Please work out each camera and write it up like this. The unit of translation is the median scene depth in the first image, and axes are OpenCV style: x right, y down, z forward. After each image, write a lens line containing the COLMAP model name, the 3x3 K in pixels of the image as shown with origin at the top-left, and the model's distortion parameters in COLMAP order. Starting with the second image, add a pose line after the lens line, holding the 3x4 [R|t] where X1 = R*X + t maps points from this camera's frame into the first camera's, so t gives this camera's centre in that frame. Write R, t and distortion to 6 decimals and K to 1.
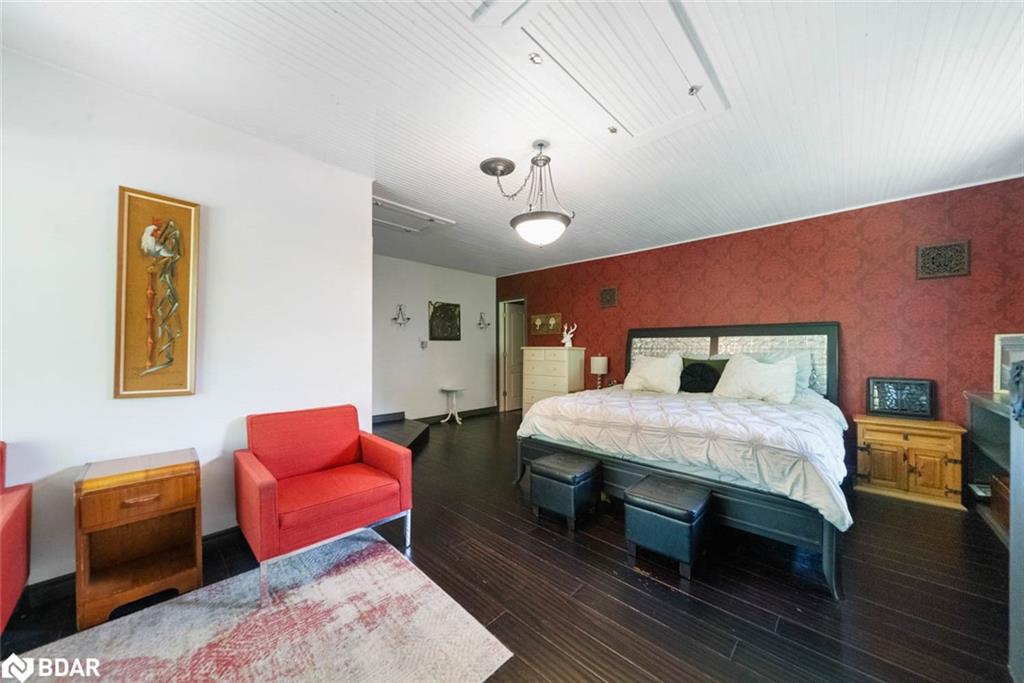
lens RADIAL K [[359.6, 0, 511.1], [0, 359.6, 347.5], [0, 0, 1]] dist [-0.007763, 0.000525]
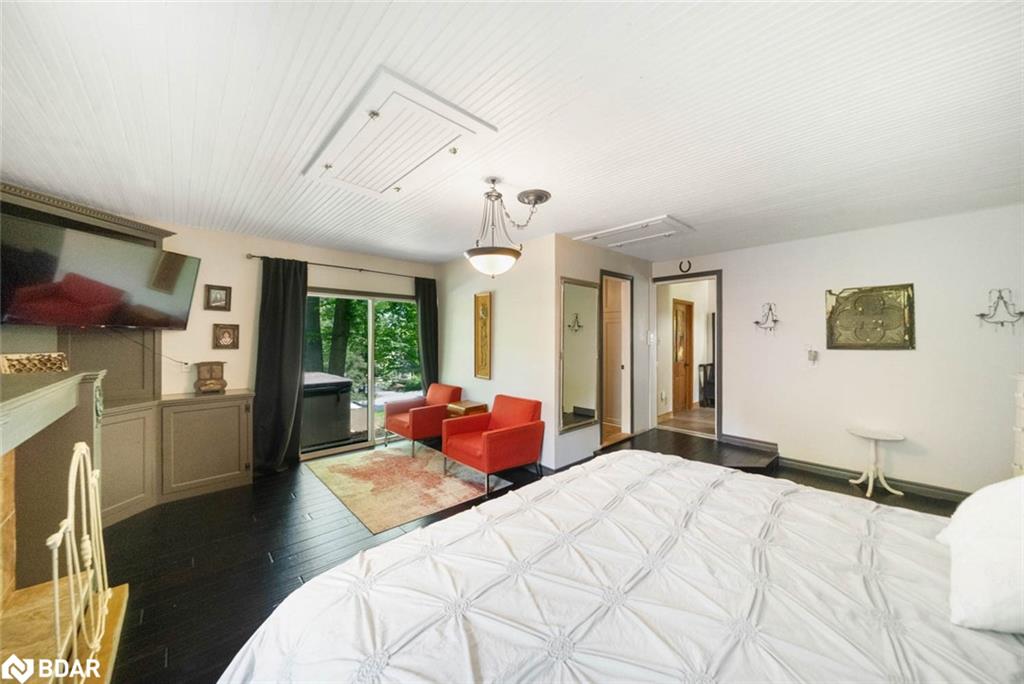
lens RADIAL K [[359.6, 0, 511.7], [0, 359.6, 336.7], [0, 0, 1]] dist [-0.007763, 0.000525]
pose [[-0.063735, -0.005624, -0.997951, 0.641754], [0.005584, 0.999966, -0.005992, -0.058826], [0.997951, -0.005955, -0.063701, 0.639251]]
